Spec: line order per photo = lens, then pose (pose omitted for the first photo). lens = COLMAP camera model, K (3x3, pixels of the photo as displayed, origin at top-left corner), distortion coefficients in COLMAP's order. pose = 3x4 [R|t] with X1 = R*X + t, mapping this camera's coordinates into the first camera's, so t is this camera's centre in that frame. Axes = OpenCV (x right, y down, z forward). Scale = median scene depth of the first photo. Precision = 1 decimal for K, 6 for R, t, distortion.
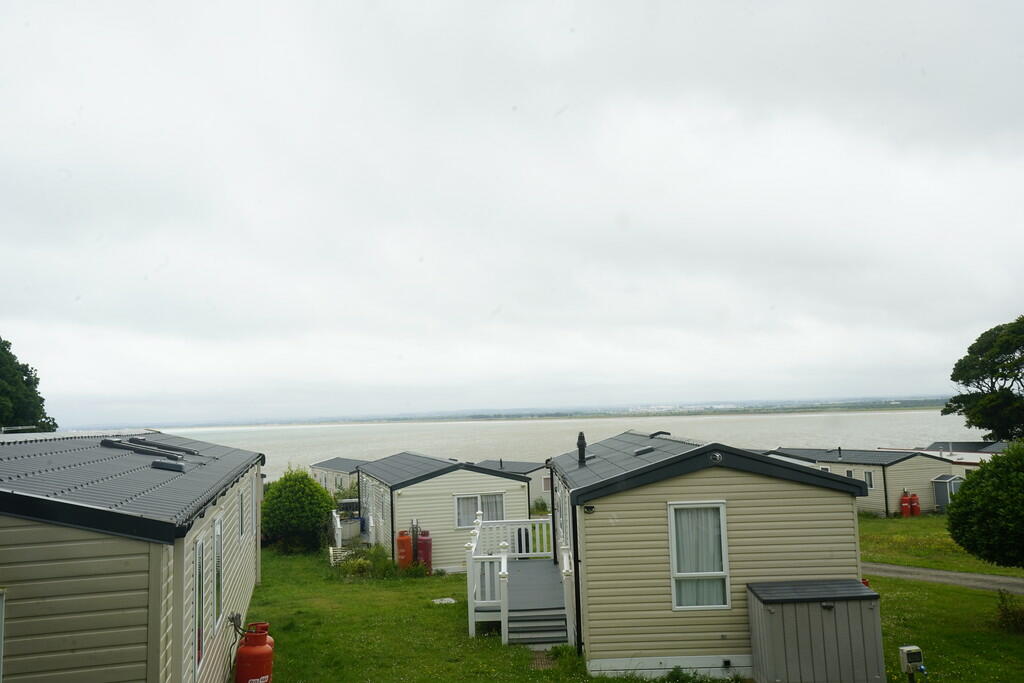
lens RADIAL K [[969.8, 0, 512.0], [0, 969.8, 341.5], [0, 0, 1]] dist [0.056016, 0.000806]
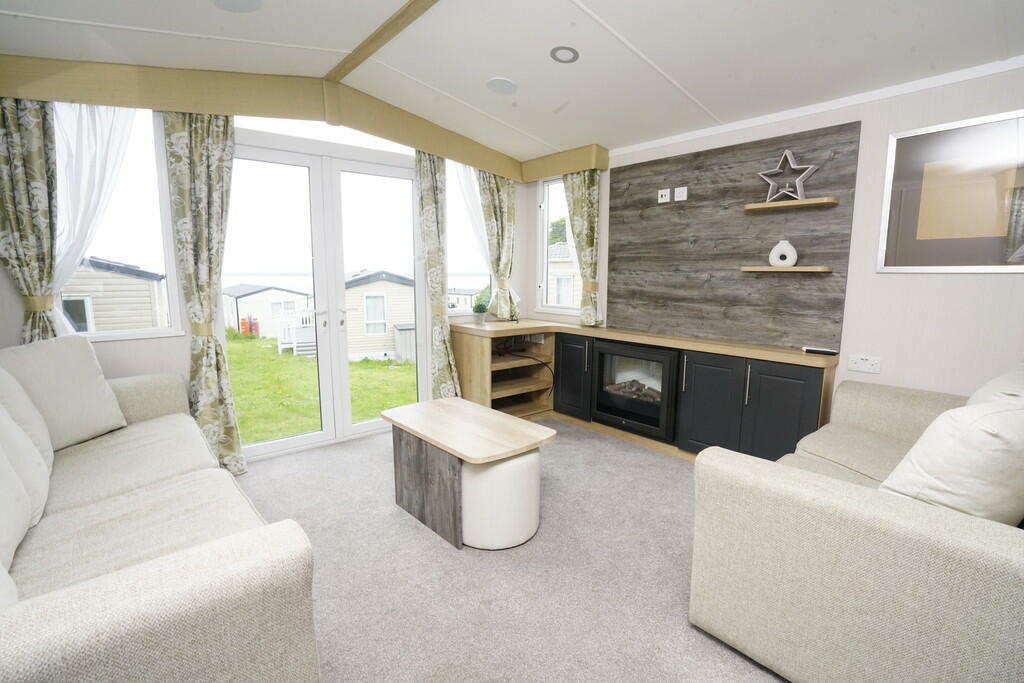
lens RADIAL K [[474.4, 0, 511.2], [0, 474.4, 343.7], [0, 0, 1]] dist [-0.067793, 0.027208]
pose [[0.913905, -0.024585, 0.405182, 0.011987], [-0.061997, 0.978001, 0.199176, 0.021977], [-0.401165, -0.207148, 0.892276, -0.216006]]
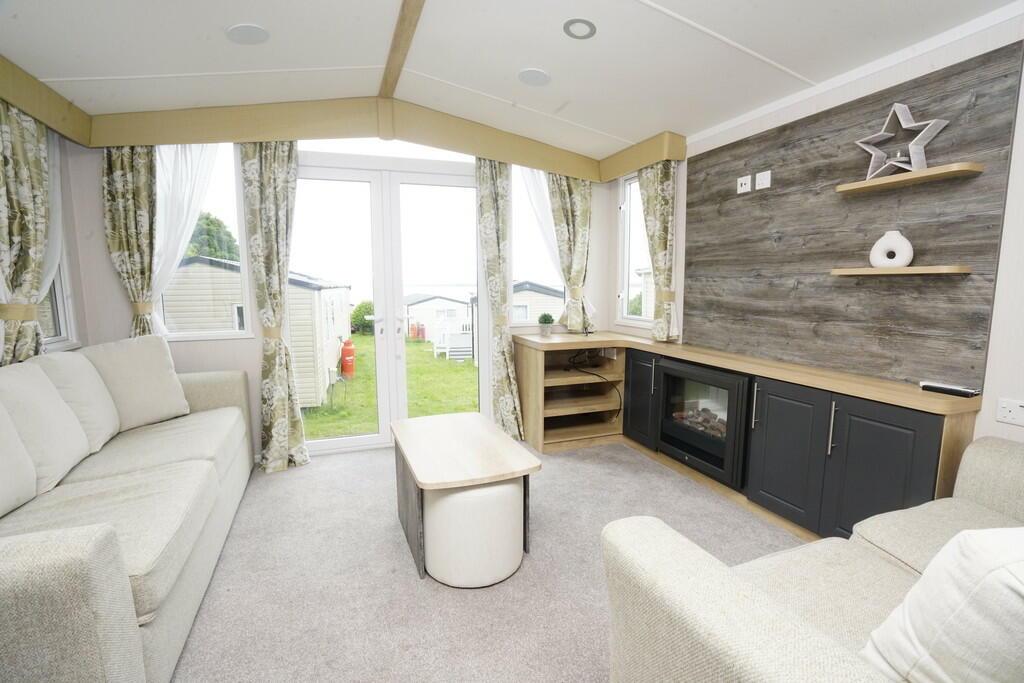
lens RADIAL K [[470.5, 0, 511.4], [0, 470.5, 343.5], [0, 0, 1]] dist [-0.067454, 0.026720]
pose [[0.996918, 0.018013, 0.076353, 0.063437], [-0.032628, 0.980312, 0.194740, 0.021639], [-0.071342, -0.196632, 0.977878, -0.211840]]
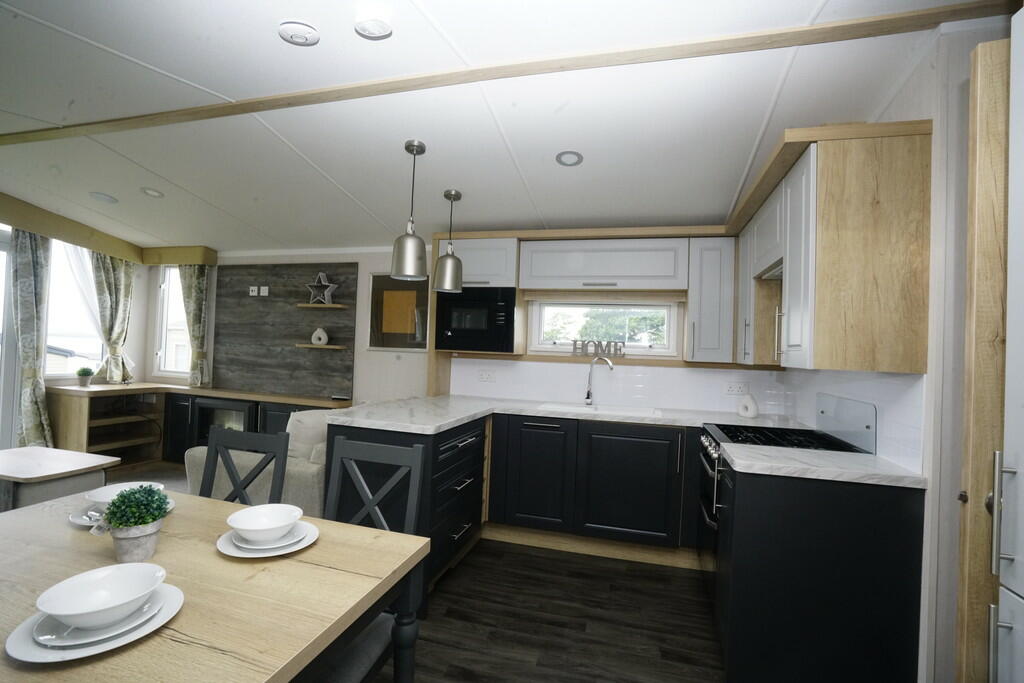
lens RADIAL K [[474.4, 0, 511.2], [0, 474.4, 343.7], [0, 0, 1]] dist [-0.067793, 0.027208]
pose [[0.528490, 0.065115, 0.846438, 0.003848], [-0.118413, 0.992961, -0.002453, 0.009436], [-0.840640, -0.098933, 0.532481, -0.329942]]
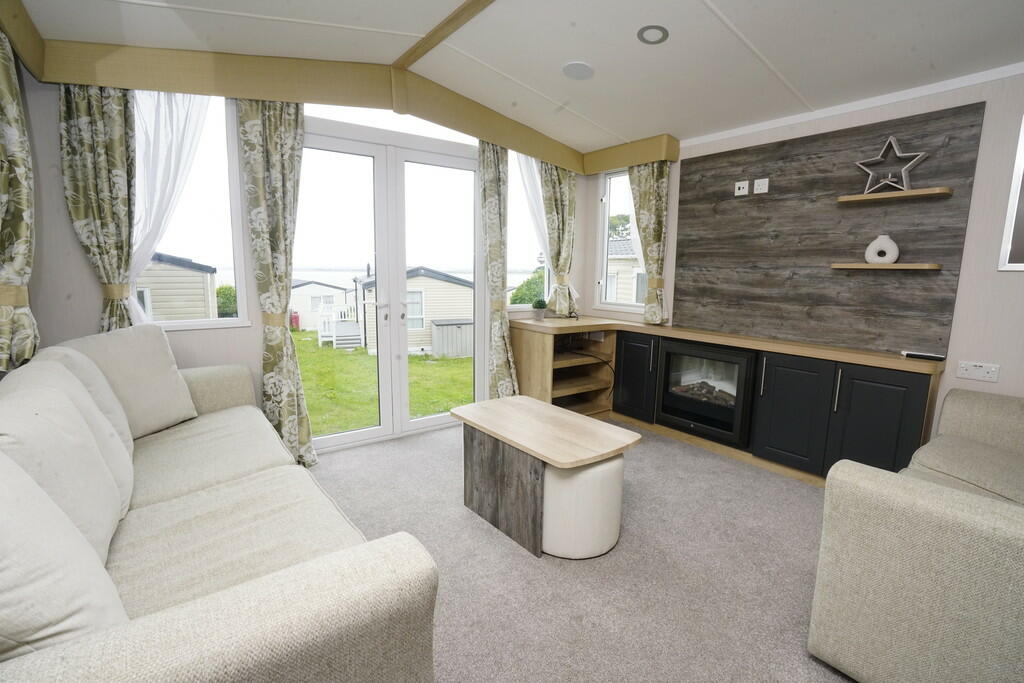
lens RADIAL K [[470.5, 0, 511.4], [0, 470.5, 343.5], [0, 0, 1]] dist [-0.067454, 0.026720]
pose [[0.937478, -0.008287, 0.347946, 0.001360], [-0.068901, 0.975512, 0.208874, 0.024863], [-0.341157, -0.219789, 0.913950, -0.202688]]
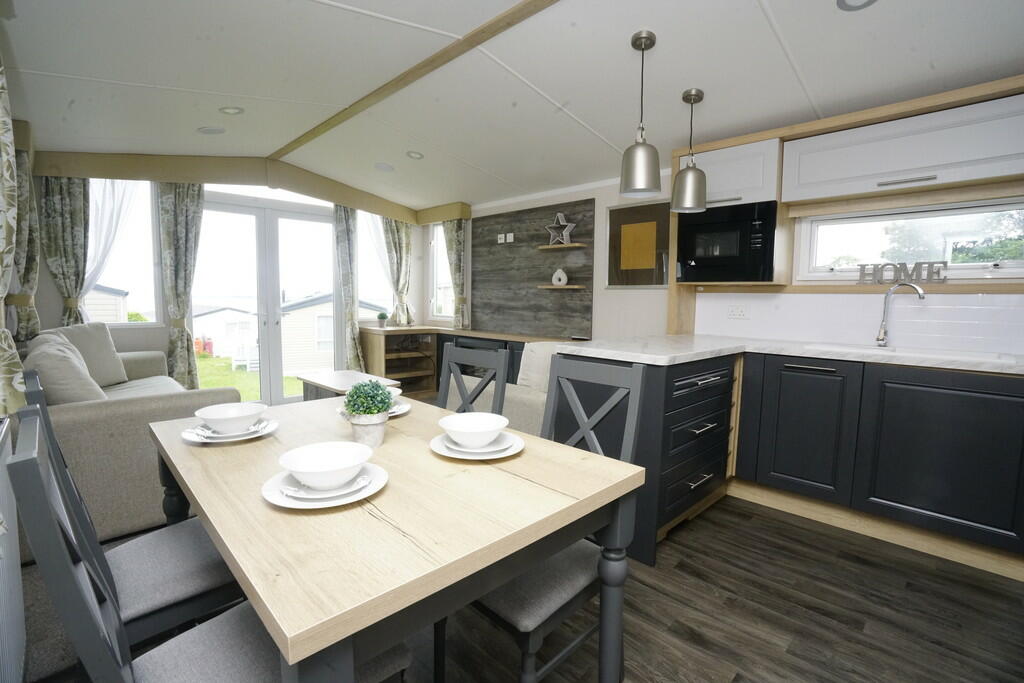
lens RADIAL K [[474.4, 0, 511.2], [0, 474.4, 343.7], [0, 0, 1]] dist [-0.067793, 0.027208]
pose [[0.879789, 0.000894, 0.475364, 0.018007], [-0.077698, 0.986820, 0.141945, 0.018577], [-0.468972, -0.161816, 0.868263, -0.325369]]
